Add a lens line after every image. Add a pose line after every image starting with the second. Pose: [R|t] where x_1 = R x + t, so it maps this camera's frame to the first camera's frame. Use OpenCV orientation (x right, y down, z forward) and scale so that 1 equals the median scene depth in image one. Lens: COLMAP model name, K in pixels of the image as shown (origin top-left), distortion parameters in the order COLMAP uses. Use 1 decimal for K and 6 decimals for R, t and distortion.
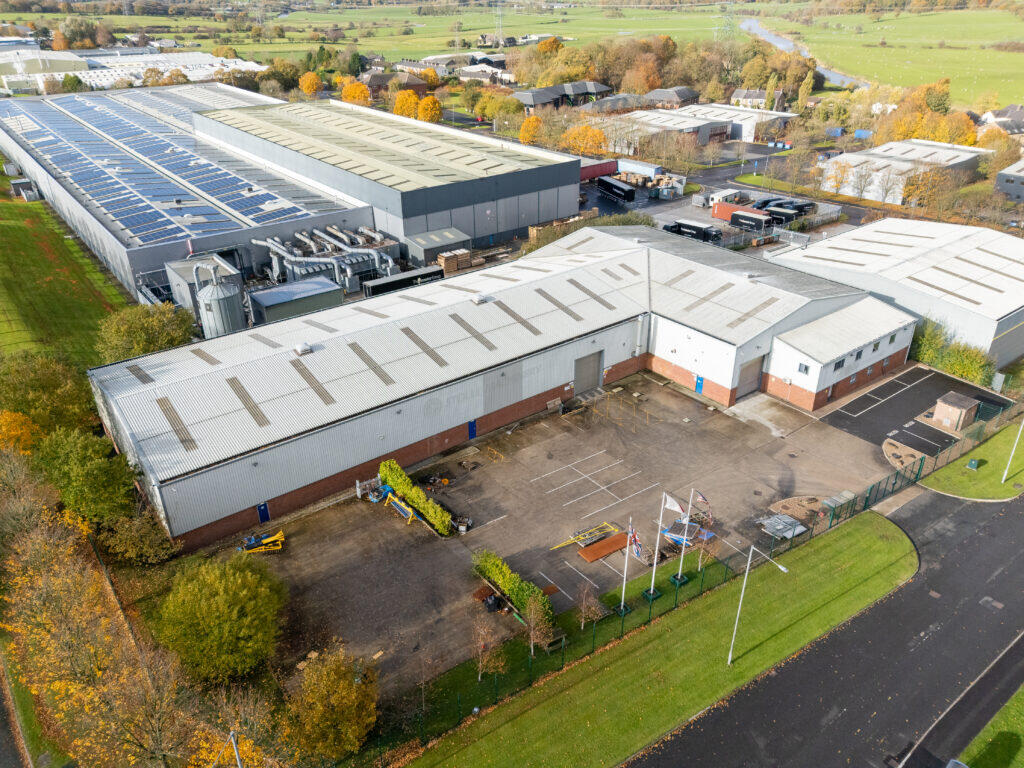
lens RADIAL K [[755.7, 0, 507.4], [0, 755.7, 386.3], [0, 0, 1]] dist [0.056397, -0.039173]
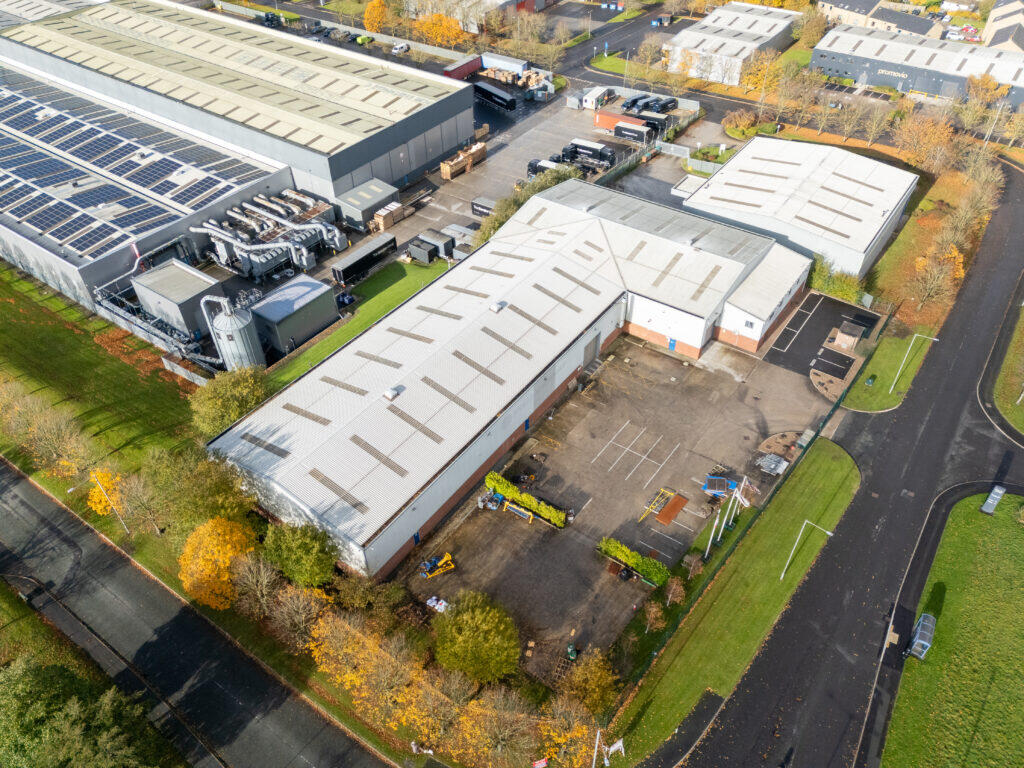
lens RADIAL K [[755.7, 0, 508.7], [0, 755.7, 385.7], [0, 0, 1]] dist [0.056397, -0.039173]
pose [[0.956278, -0.198324, 0.214942, -0.297218], [0.142125, 0.957465, 0.251121, -0.290340], [-0.255603, -0.209592, 0.943789, -0.159158]]
